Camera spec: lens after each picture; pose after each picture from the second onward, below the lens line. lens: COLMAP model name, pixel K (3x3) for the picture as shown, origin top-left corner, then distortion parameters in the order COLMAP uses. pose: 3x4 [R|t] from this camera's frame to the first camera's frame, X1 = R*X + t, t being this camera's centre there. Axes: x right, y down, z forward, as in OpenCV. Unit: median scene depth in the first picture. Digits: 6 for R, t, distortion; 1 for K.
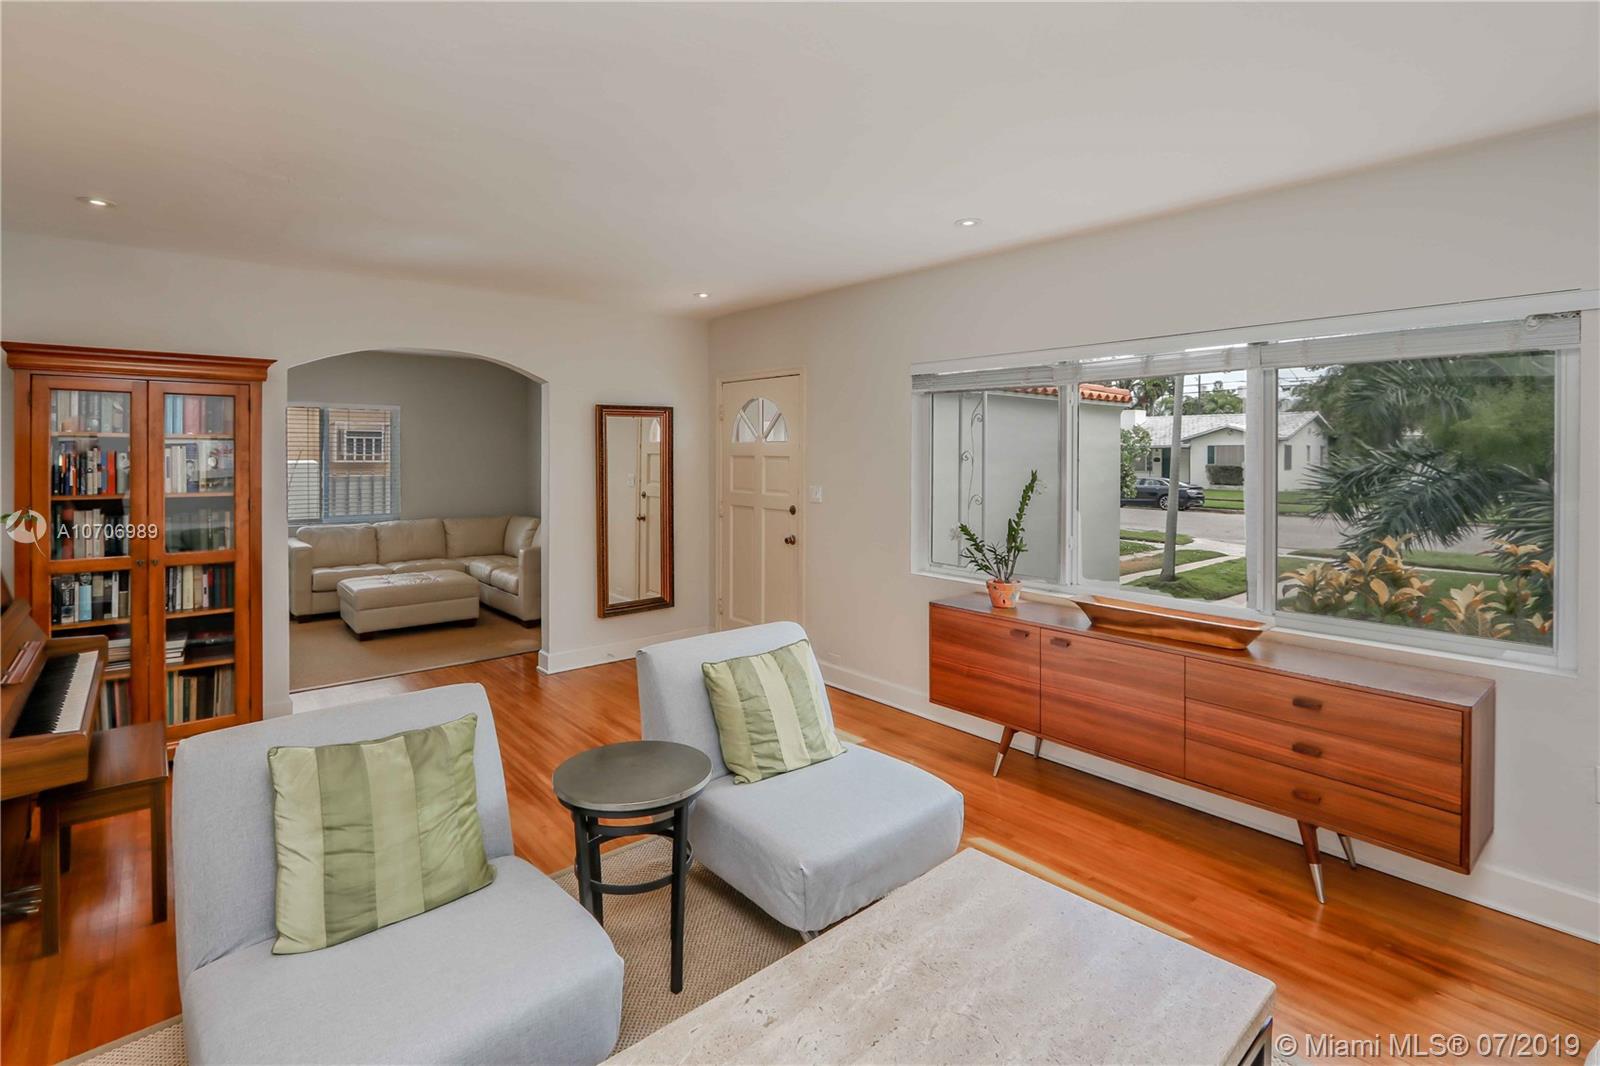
lens RADIAL K [[757.0, 0, 805.1], [0, 757.0, 454.0], [0, 0, 1]] dist [-0.002199, -0.000219]
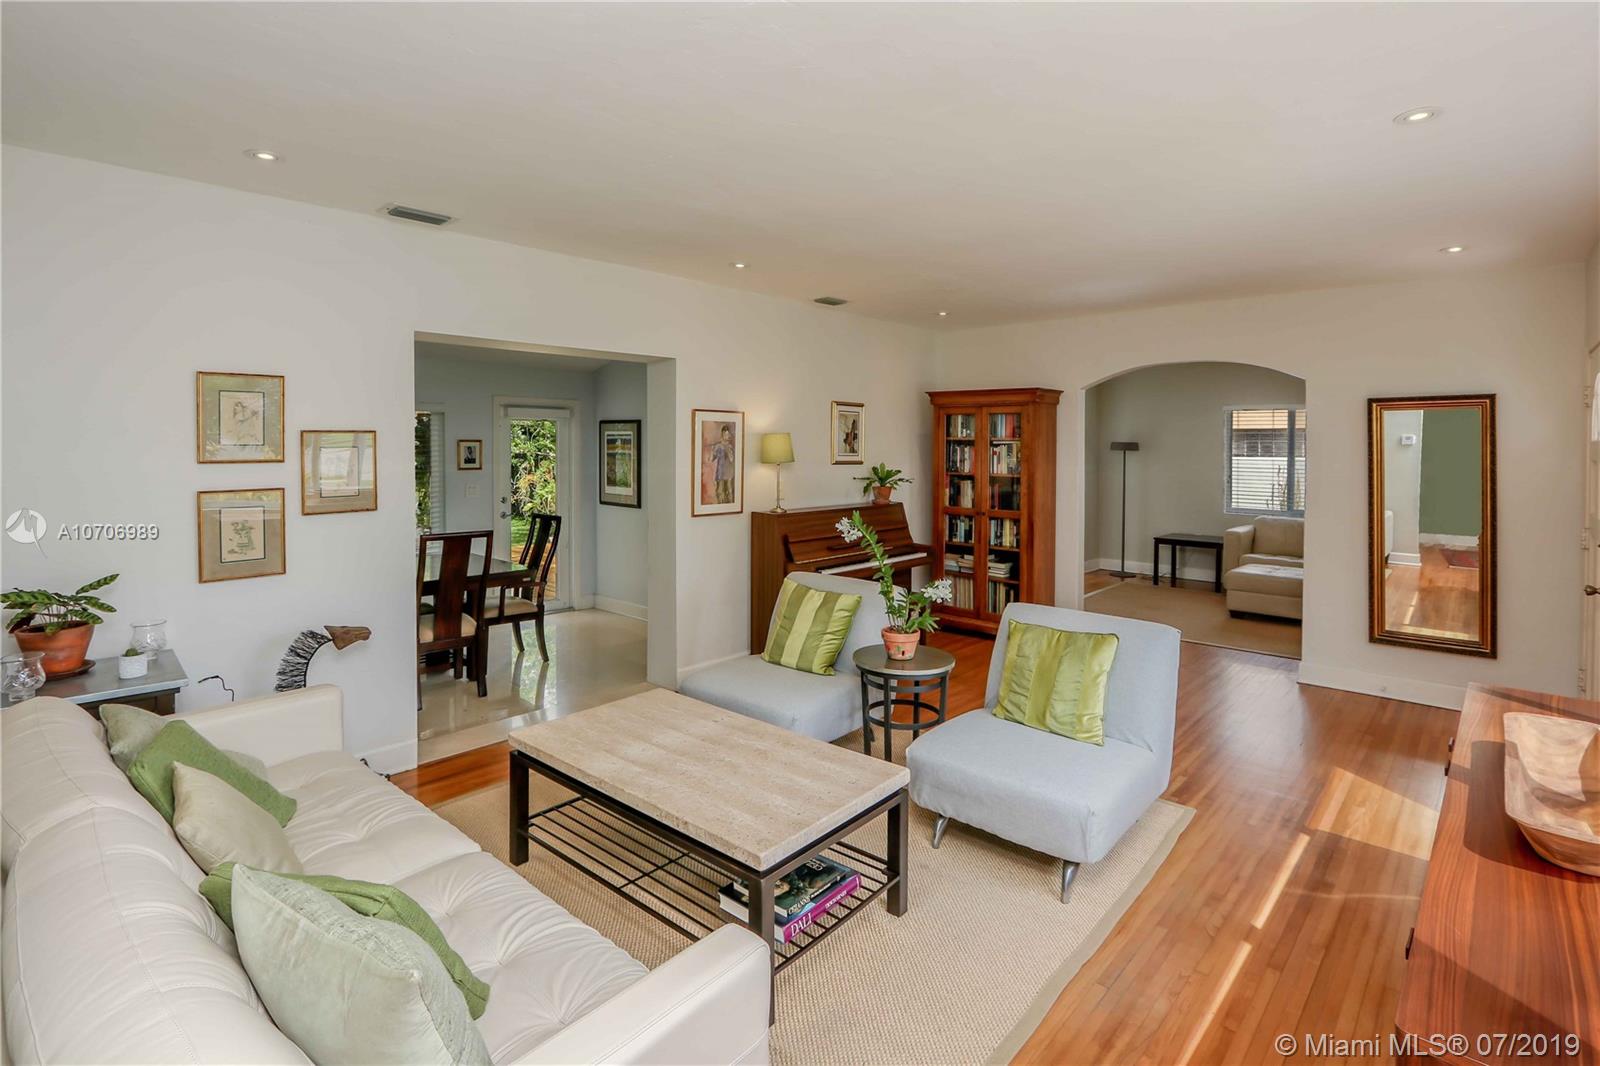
lens RADIAL K [[775.0, 0, 802.4], [0, 775.0, 458.9], [0, 0, 1]] dist [-0.035812, -0.000068]
pose [[0.133342, 0.017365, -0.990918, 0.809925], [-0.011141, 0.999810, 0.016022, -0.002480], [0.991007, 0.008903, 0.133511, 0.369814]]
